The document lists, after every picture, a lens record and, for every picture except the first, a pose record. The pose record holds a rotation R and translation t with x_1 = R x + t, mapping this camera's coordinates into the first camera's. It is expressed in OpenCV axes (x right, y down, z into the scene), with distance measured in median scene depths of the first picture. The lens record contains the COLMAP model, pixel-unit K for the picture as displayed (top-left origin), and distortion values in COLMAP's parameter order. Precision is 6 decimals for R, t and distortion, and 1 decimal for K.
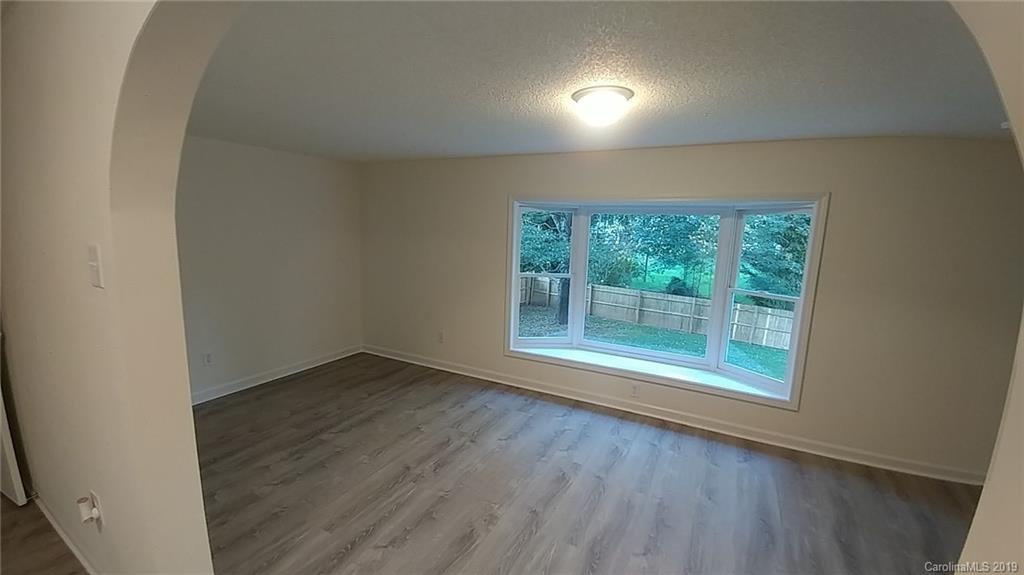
lens RADIAL K [[421.5, 0, 508.9], [0, 421.5, 291.4], [0, 0, 1]] dist [0.001635, -0.000025]
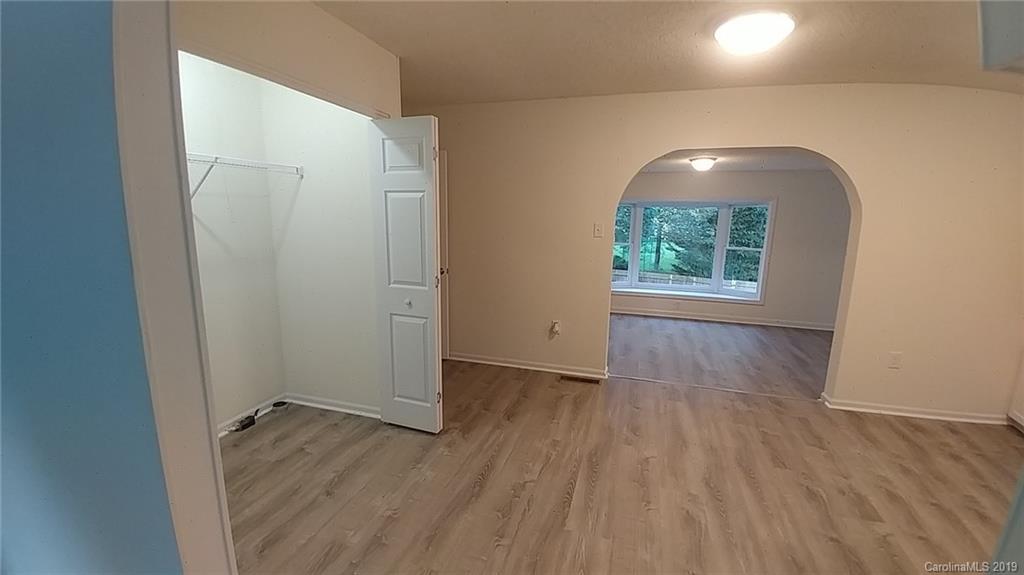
lens RADIAL K [[419.4, 0, 493.7], [0, 419.4, 289.2], [0, 0, 1]] dist [-0.000176, -0.025513]
pose [[0.987960, -0.045624, 0.147827, -0.817211], [0.042023, 0.998741, 0.027394, 0.092694], [-0.148891, -0.020852, 0.988634, -0.720069]]
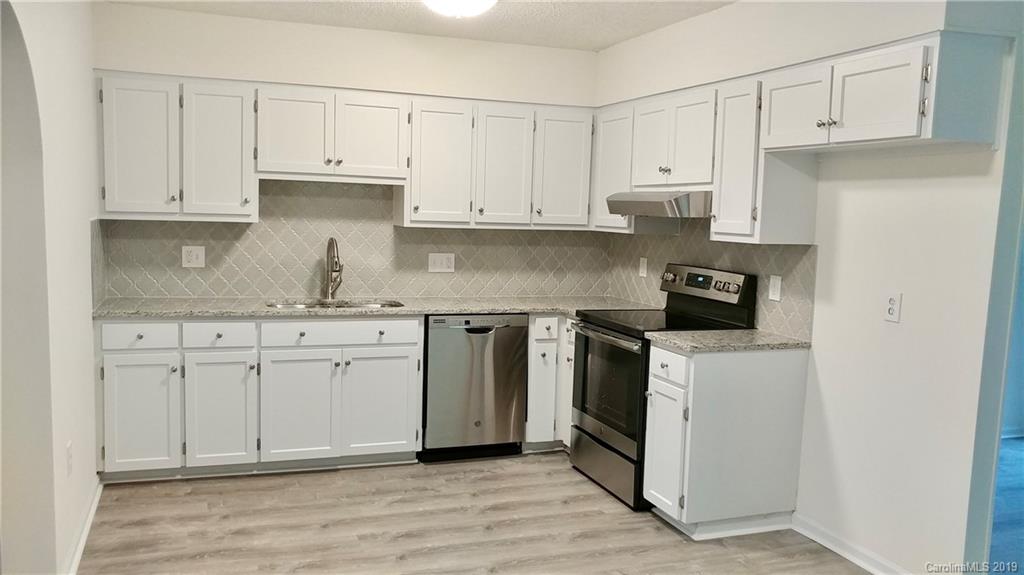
lens RADIAL K [[834.1, 0, 512.0], [0, 834.1, 287.5], [0, 0, 1]] dist [-0.008419, -0.006234]
pose [[-0.743825, -0.123799, 0.656809, -0.781773], [0.049345, 0.969843, 0.238684, -0.084278], [-0.666551, 0.209949, -0.715284, 0.384347]]
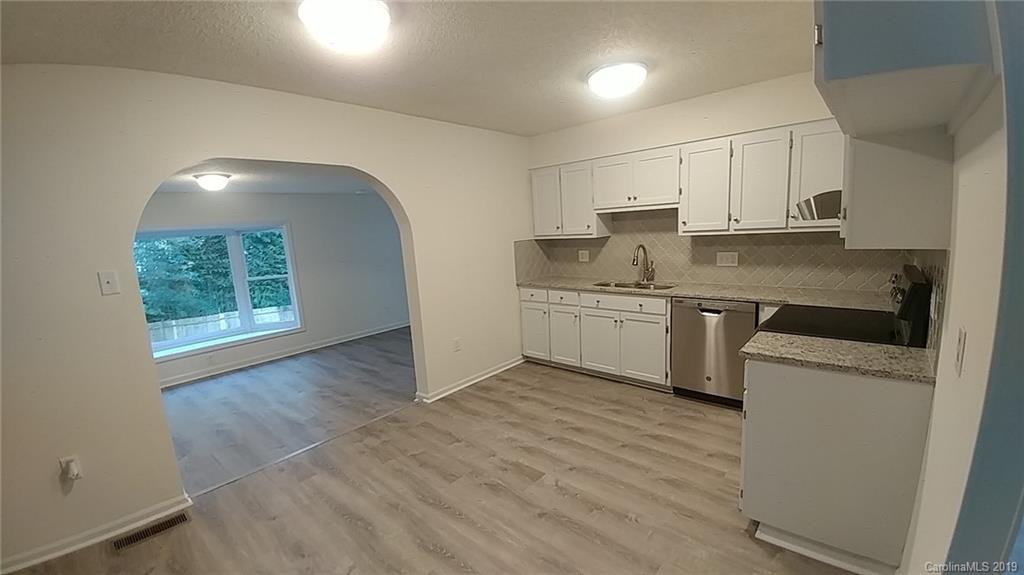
lens RADIAL K [[421.5, 0, 508.9], [0, 421.5, 291.4], [0, 0, 1]] dist [0.001635, -0.000025]
pose [[0.239174, -0.196894, 0.950804, -0.846924], [0.223159, 0.964158, 0.143524, 0.036719], [-0.944985, 0.177853, 0.274540, -0.423245]]
